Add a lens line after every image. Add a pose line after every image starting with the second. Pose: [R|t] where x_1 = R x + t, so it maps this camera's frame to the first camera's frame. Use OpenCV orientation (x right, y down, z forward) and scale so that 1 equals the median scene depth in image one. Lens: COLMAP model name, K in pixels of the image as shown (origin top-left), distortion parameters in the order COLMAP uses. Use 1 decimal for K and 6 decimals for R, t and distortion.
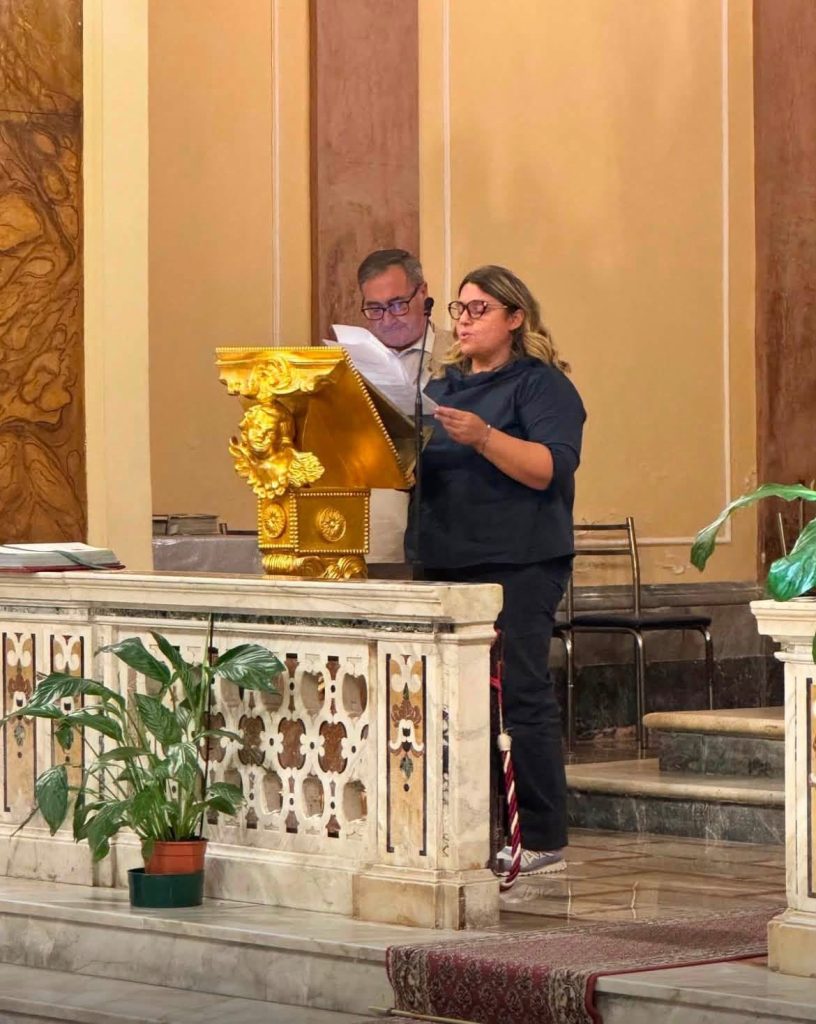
lens RADIAL K [[4188.0, 0, 408.0], [0, 4188.0, 512.0], [0, 0, 1]] dist [-0.456272, 9.582417]
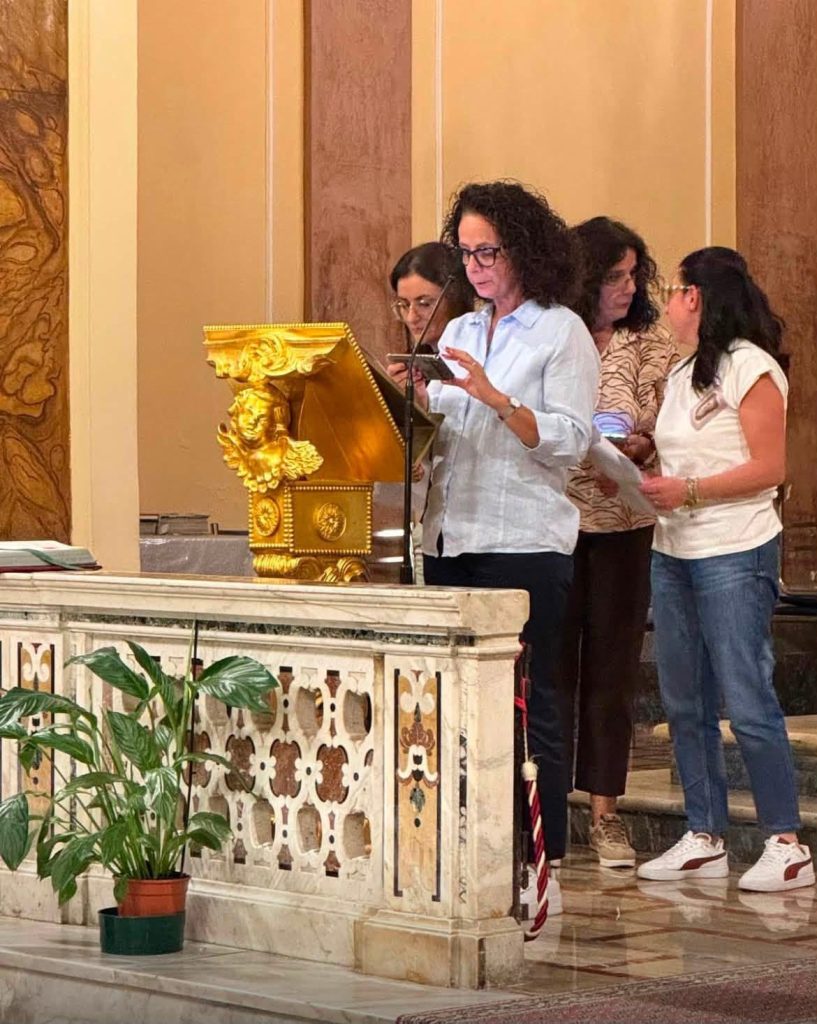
lens RADIAL K [[3392.9, 0, 440.3], [0, 3392.9, 508.4], [0, 0, 1]] dist [-0.394847, 10.535392]
pose [[0.999787, 0.005529, 0.019908, -0.009510], [-0.005449, 0.999977, -0.004045, 0.003064], [-0.019930, 0.003936, 0.999794, 0.280597]]
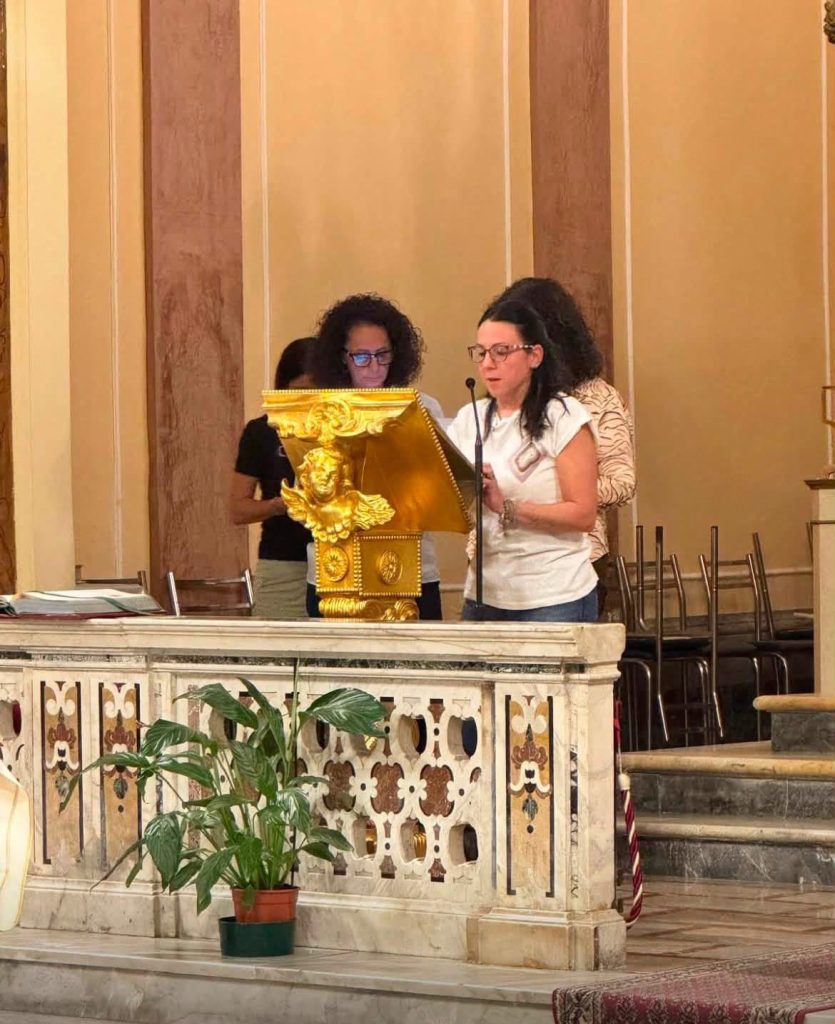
lens RADIAL K [[4051.8, 0, 416.4], [0, 4051.8, 568.1], [0, 0, 1]] dist [-0.430905, 9.923818]
pose [[0.987103, -0.009942, 0.159775, -0.171922], [0.010006, 0.999950, 0.000403, 0.002910], [-0.159771, 0.001201, 0.987153, 0.051186]]
